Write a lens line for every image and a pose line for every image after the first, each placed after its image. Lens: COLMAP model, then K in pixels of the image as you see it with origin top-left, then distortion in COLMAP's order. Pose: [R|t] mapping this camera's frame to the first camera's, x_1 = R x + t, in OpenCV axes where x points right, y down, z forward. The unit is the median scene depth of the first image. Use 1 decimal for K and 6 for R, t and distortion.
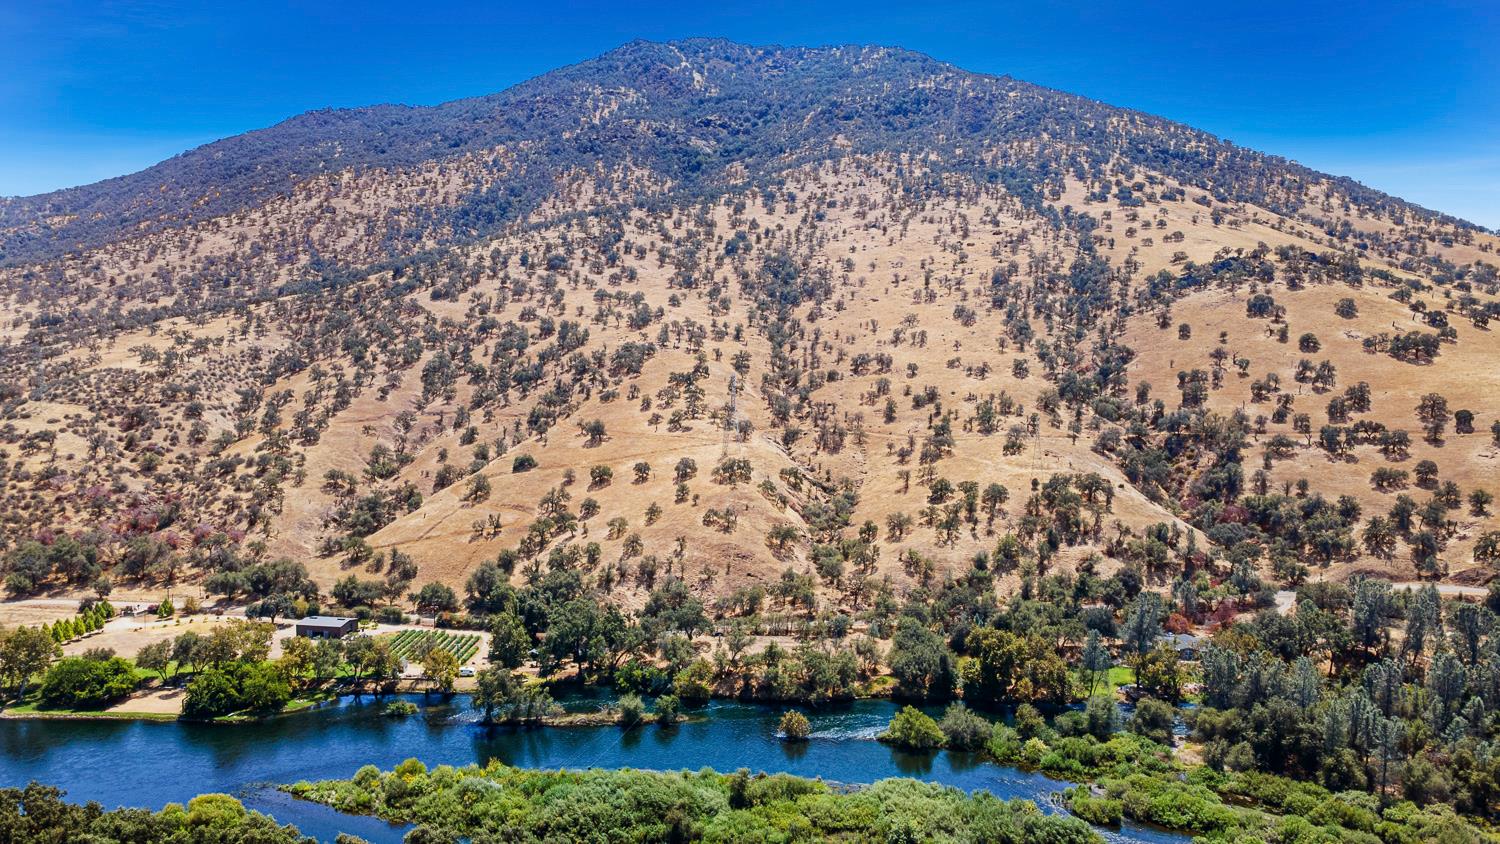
lens RADIAL K [[1101.6, 0, 748.8], [0, 1101.6, 414.3], [0, 0, 1]] dist [0.019437, 0.039422]
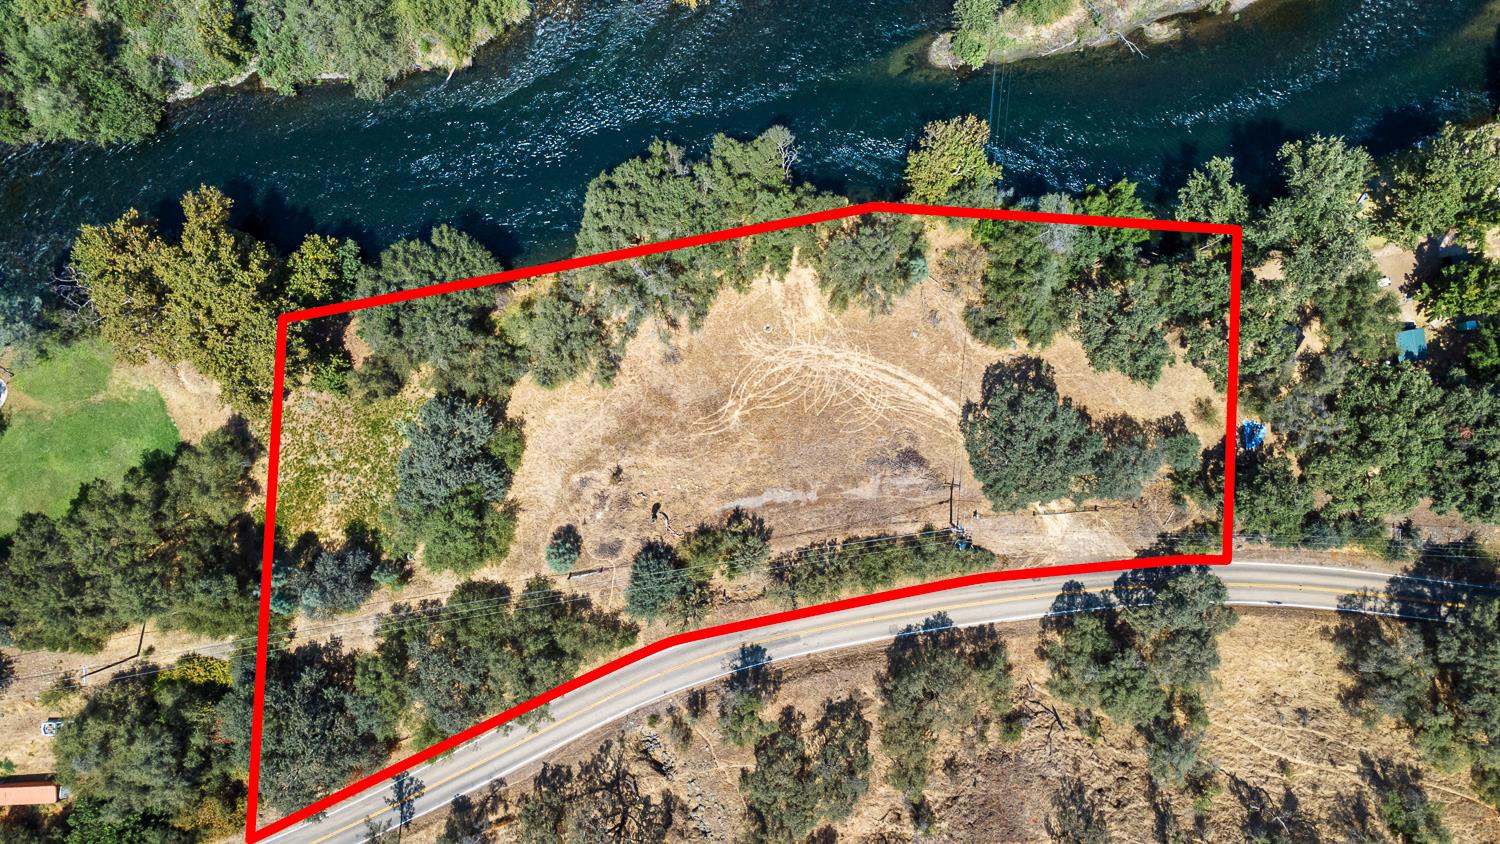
lens RADIAL K [[1101.6, 0, 741.0], [0, 1101.6, 425.0], [0, 0, 1]] dist [0.019437, 0.039422]
pose [[-0.985334, 0.168700, 0.025621, 0.028624], [0.011042, -0.086800, 0.996165, -0.151994], [0.170277, 0.981838, 0.083665, 0.794545]]
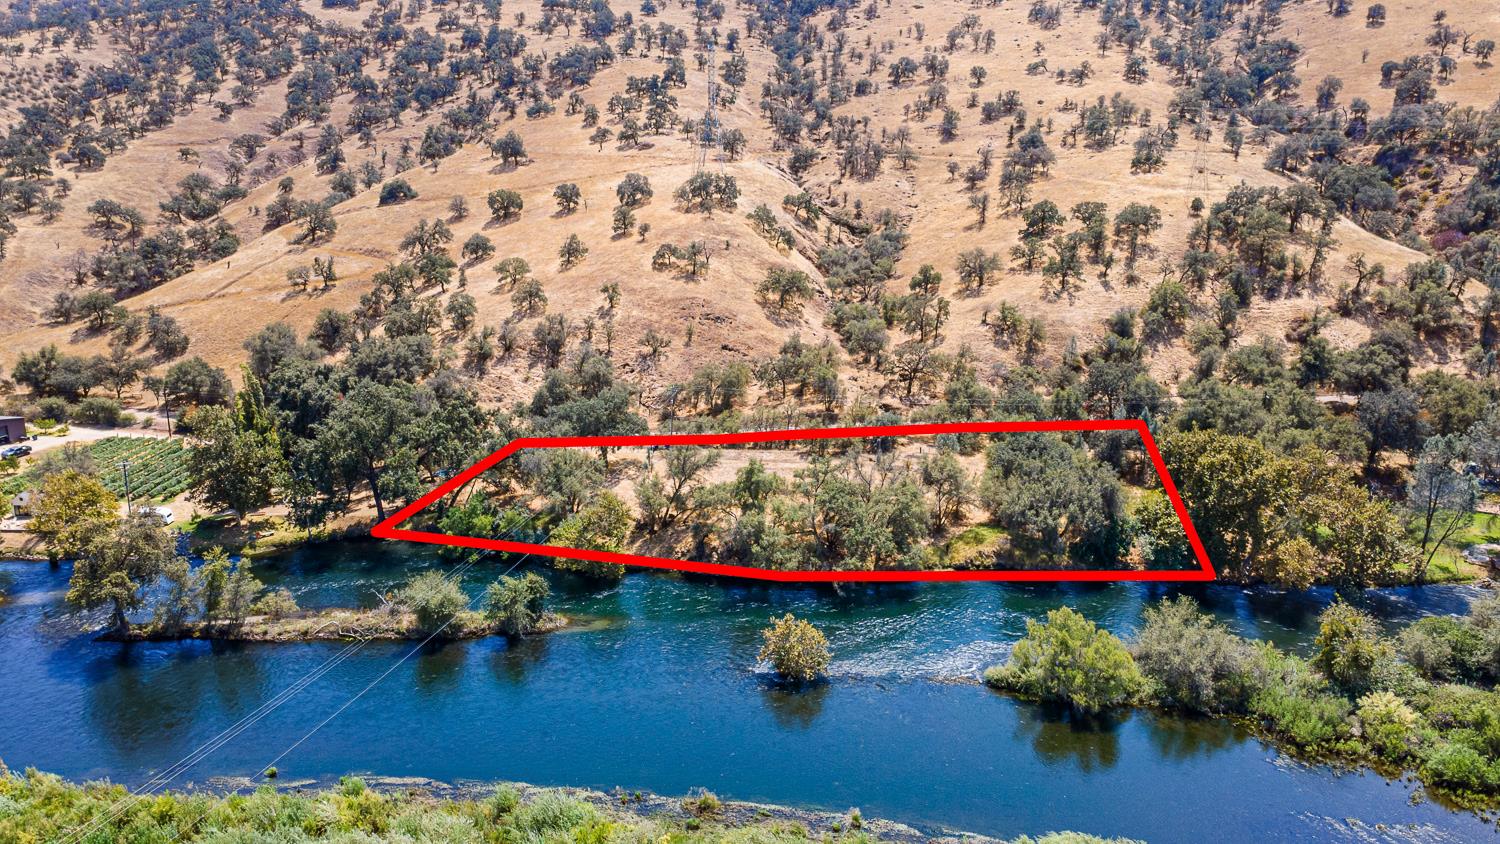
lens RADIAL K [[1101.6, 0, 751.0], [0, 1101.6, 419.1], [0, 0, 1]] dist [0.019437, 0.039422]
pose [[0.999917, 0.000013, -0.012872, 0.020654], [0.002157, 0.985688, 0.168566, 0.081624], [0.012690, -0.168580, 0.985606, 0.401808]]
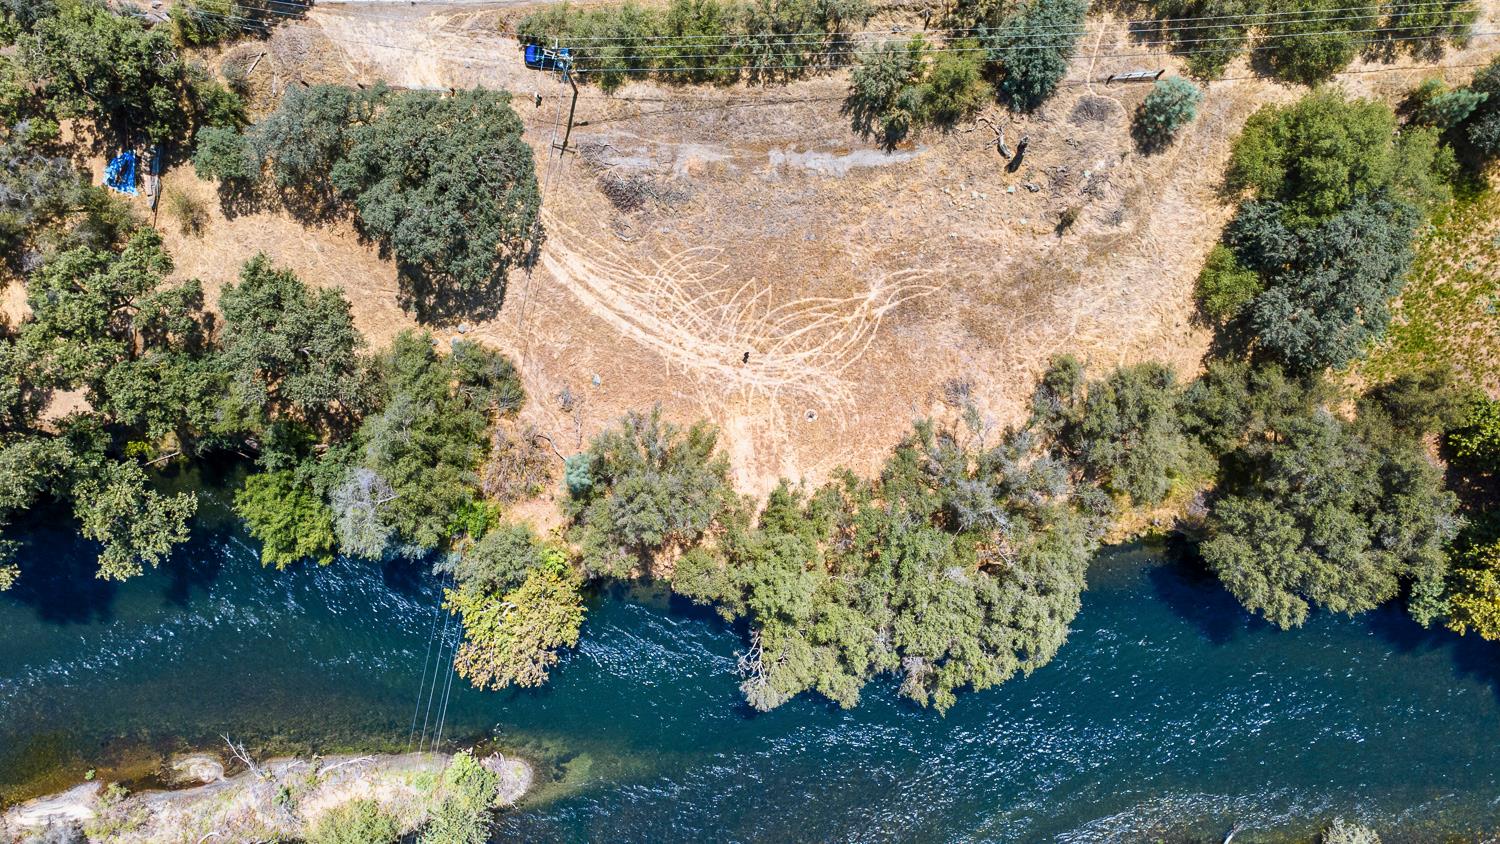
lens RADIAL K [[1101.6, 0, 749.6], [0, 1101.6, 413.3], [0, 0, 1]] dist [0.019437, 0.039422]
pose [[0.998776, -0.048600, -0.009146, 0.013711], [0.011760, 0.053781, 0.998484, -0.041611], [-0.048034, -0.997369, 0.054287, 0.783723]]
